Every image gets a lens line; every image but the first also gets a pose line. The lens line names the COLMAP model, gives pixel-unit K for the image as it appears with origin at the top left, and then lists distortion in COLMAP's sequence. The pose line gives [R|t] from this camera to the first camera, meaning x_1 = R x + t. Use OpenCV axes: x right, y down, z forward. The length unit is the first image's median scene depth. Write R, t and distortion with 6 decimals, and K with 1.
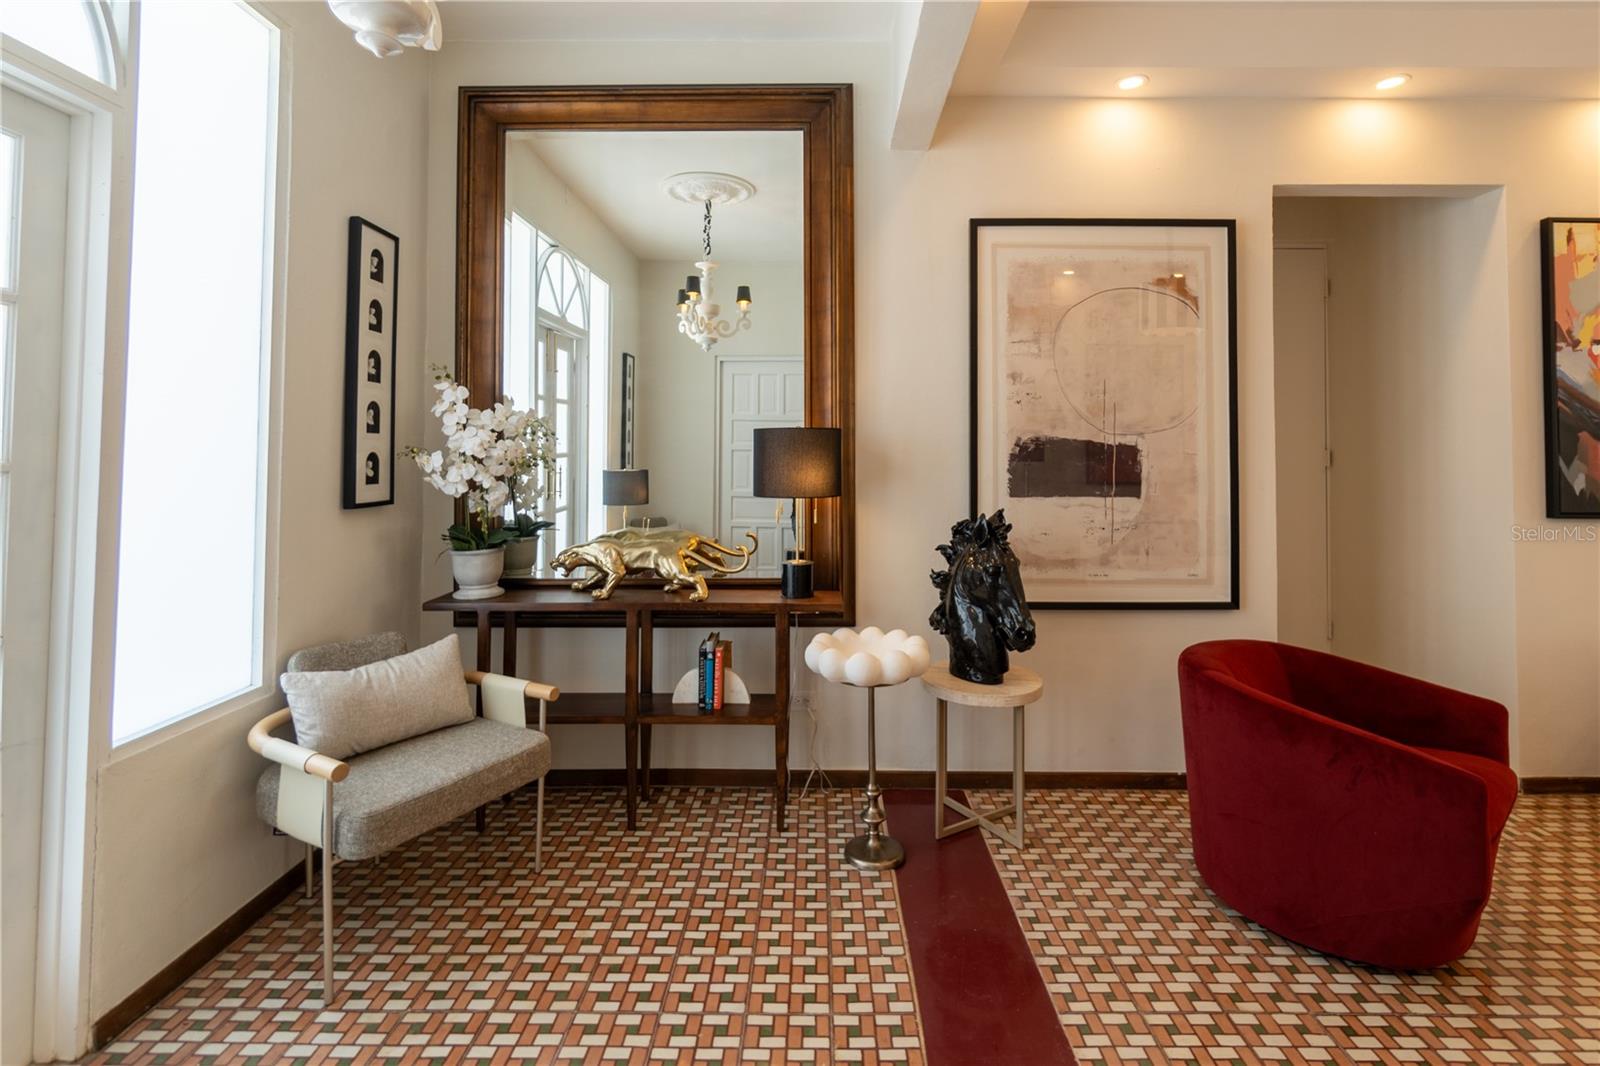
lens RADIAL K [[754.0, 0, 789.9], [0, 754.0, 457.0], [0, 0, 1]] dist [0.012797, -0.001020]
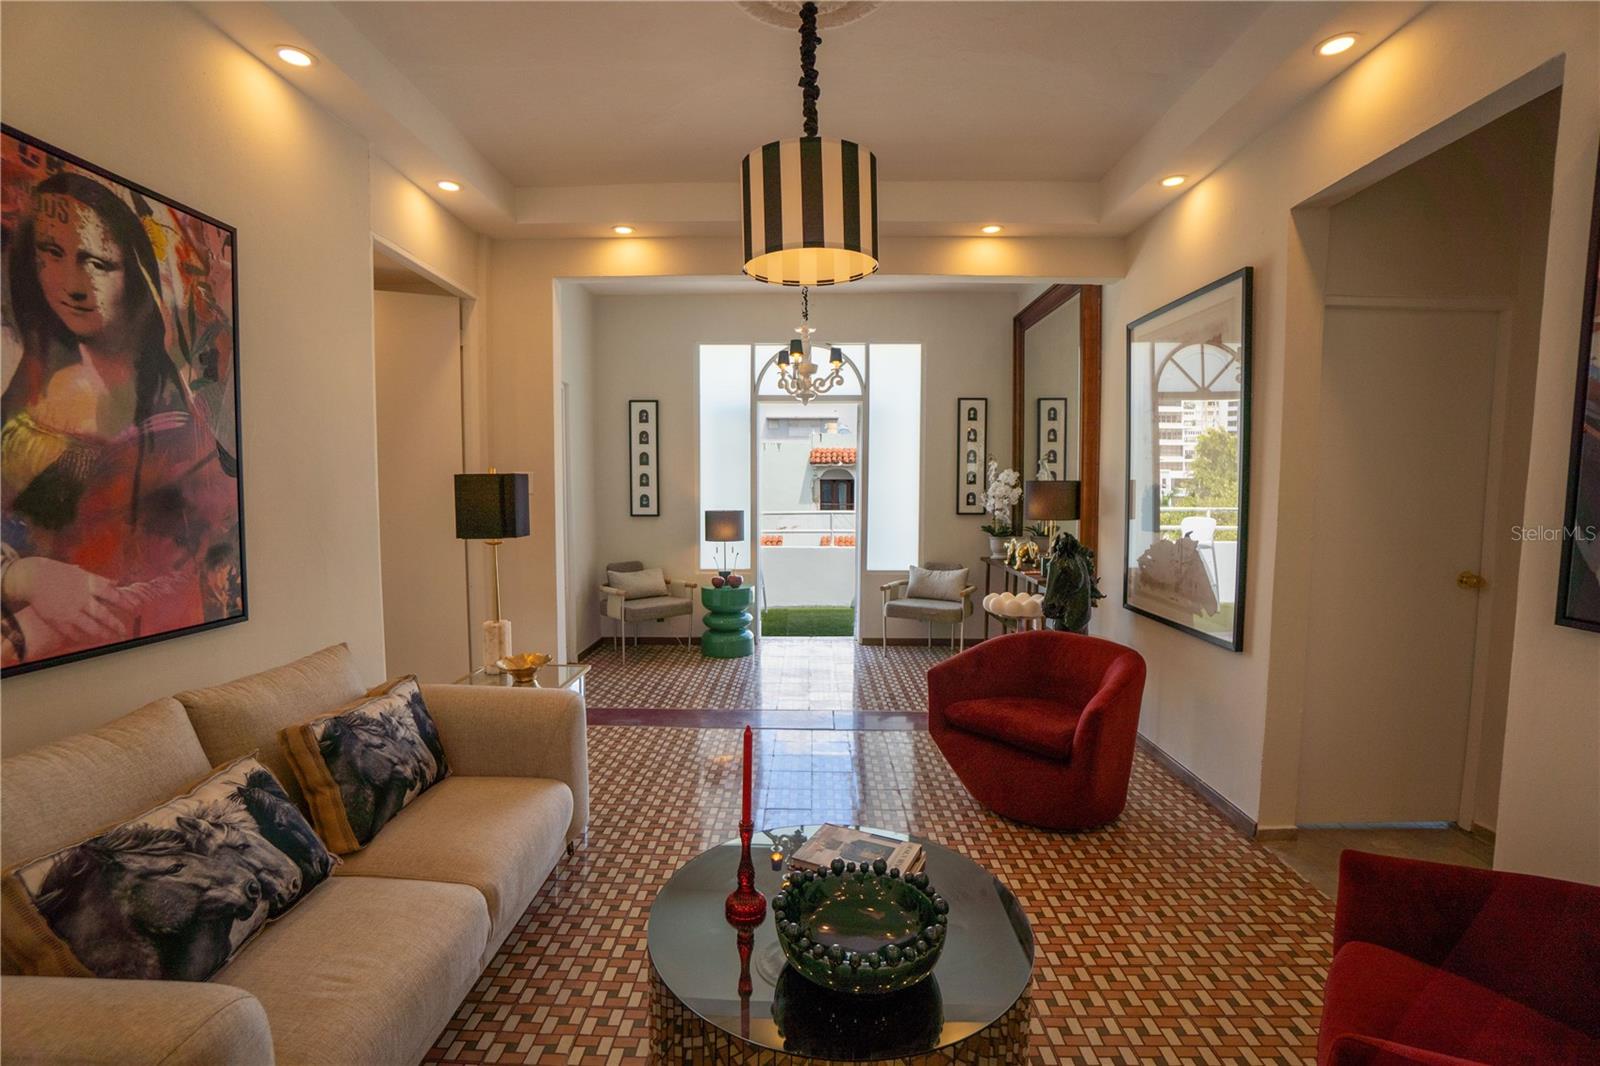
lens RADIAL K [[713.0, 0, 792.6], [0, 713.0, 538.0], [0, 0, 1]] dist [-0.075531, 0.031166]
pose [[-0.042131, 0.075654, -0.996244, 1.550416], [0.030574, 0.996760, 0.074400, -0.042809], [0.998644, -0.027324, -0.044307, 0.430910]]
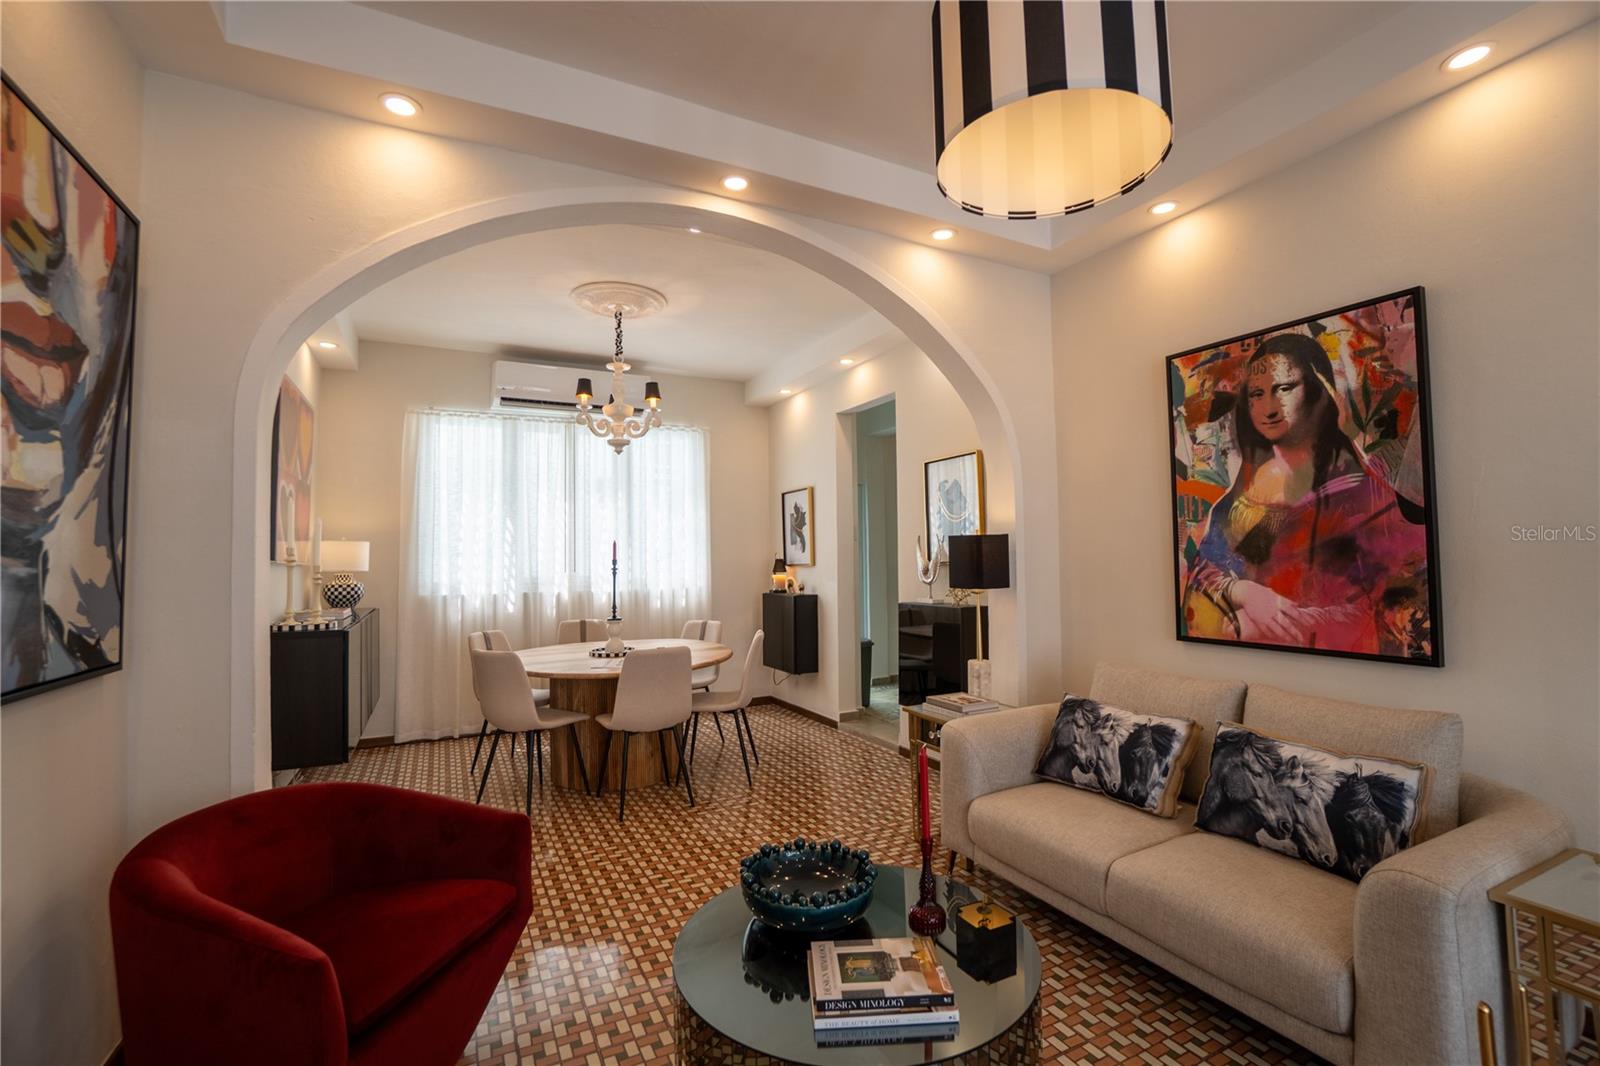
lens RADIAL K [[707.5, 0, 800.3], [0, 707.5, 531.7], [0, 0, 1]] dist [-0.062926, 0.022158]
pose [[-0.442960, 0.040674, 0.895618, 0.508250], [-0.015445, 0.998476, -0.052984, -0.013539], [-0.896408, -0.037302, -0.441657, 0.742016]]
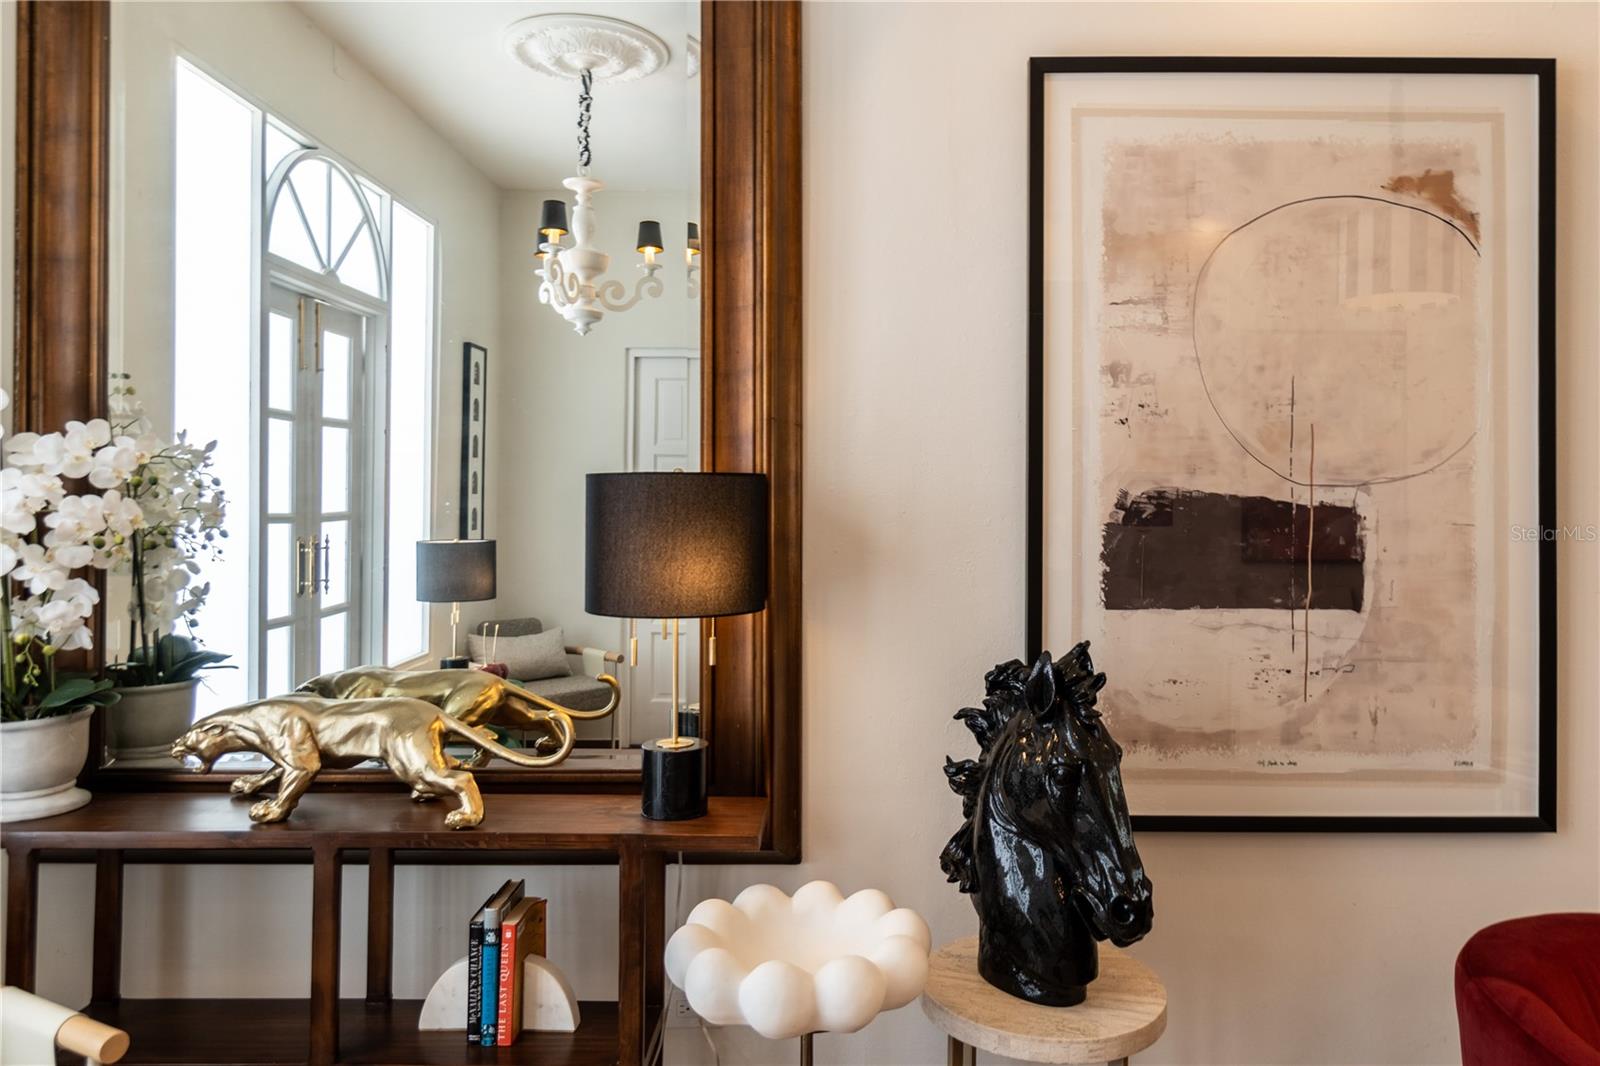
lens RADIAL K [[1075.0, 0, 806.9], [0, 1075.0, 522.5], [0, 0, 1]] dist [0.001031, 0.004965]
pose [[0.999996, 0.001314, -0.002333, 0.092478], [-0.001278, 0.999881, 0.015378, -0.015934], [0.002352, -0.015375, 0.999879, 0.277766]]
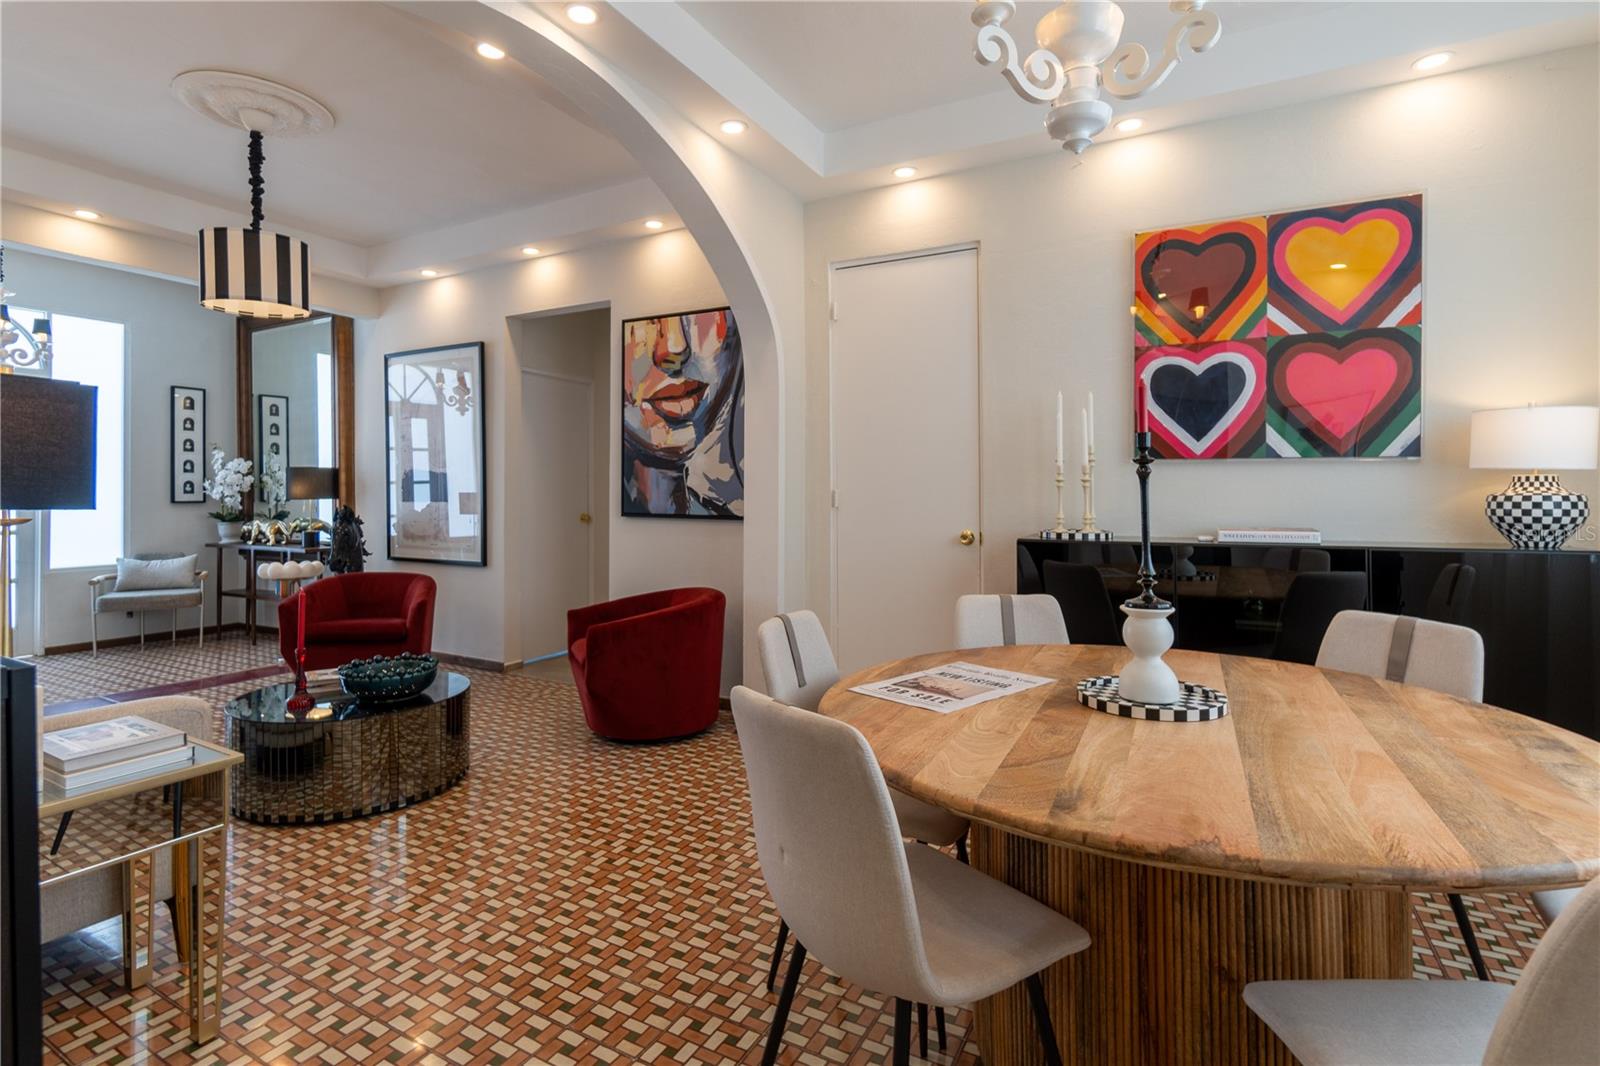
lens RADIAL K [[785.2, 0, 791.0], [0, 785.2, 494.1], [0, 0, 1]] dist [-0.003398, 0.000210]
pose [[0.866011, -0.000286, -0.500024, 2.097717], [0.016015, 0.999503, 0.027165, -0.002636], [0.499768, -0.031534, 0.865585, -0.204788]]
